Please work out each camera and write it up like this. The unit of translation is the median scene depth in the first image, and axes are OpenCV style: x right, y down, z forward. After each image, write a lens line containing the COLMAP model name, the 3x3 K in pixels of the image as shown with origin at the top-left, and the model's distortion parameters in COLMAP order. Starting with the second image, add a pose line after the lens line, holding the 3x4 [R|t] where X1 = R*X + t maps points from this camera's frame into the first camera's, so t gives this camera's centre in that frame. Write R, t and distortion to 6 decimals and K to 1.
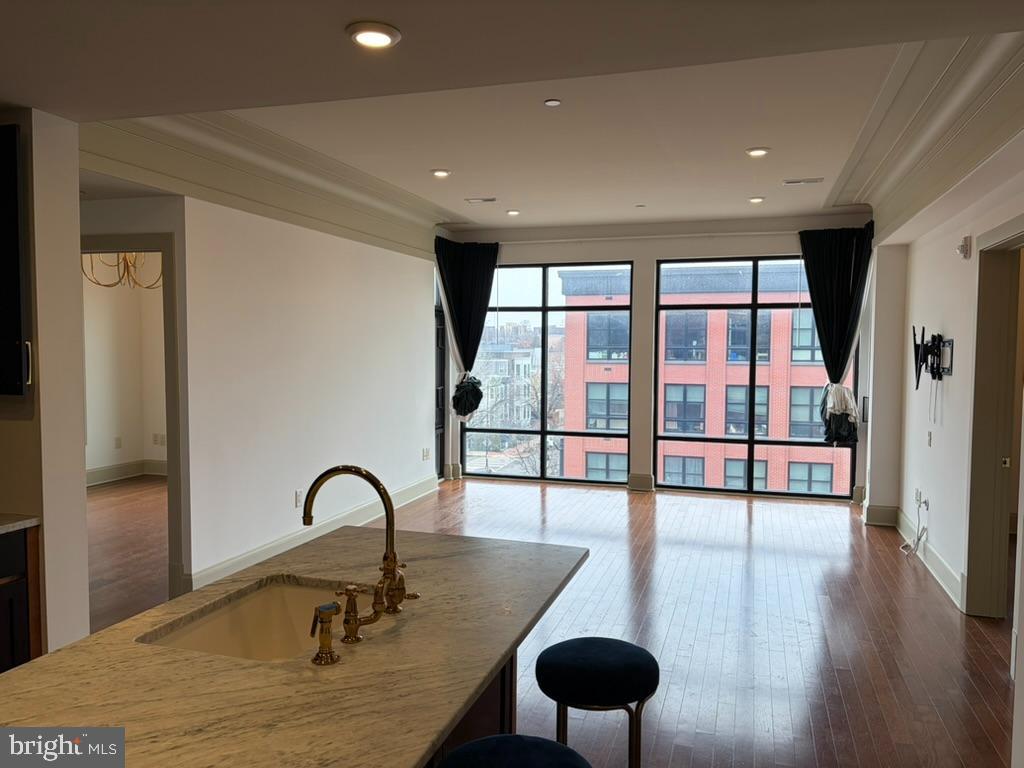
lens RADIAL K [[772.0, 0, 511.6], [0, 772.0, 384.3], [0, 0, 1]] dist [0.036770, -0.024568]
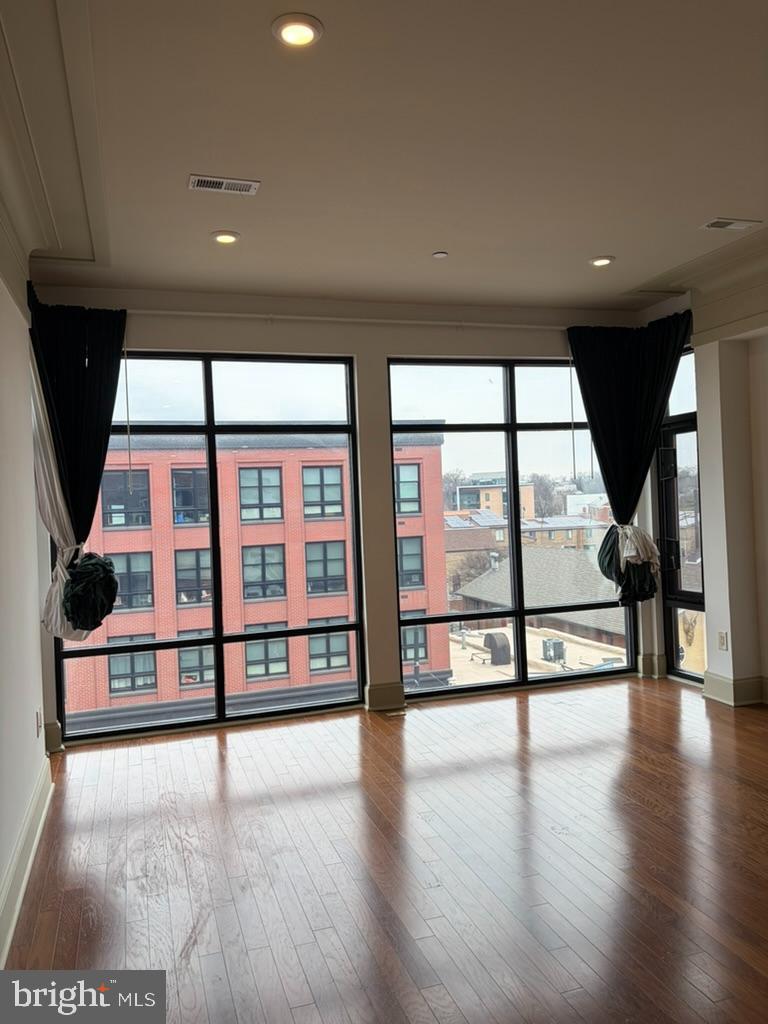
lens RADIAL K [[772.0, 0, 384.1], [0, 772.0, 507.8], [0, 0, 1]] dist [0.036770, -0.024568]
pose [[0.812690, -0.039827, 0.581334, -0.197241], [0.071434, 0.996946, -0.031563, -0.009797], [-0.578301, 0.067178, 0.813053, 0.440627]]
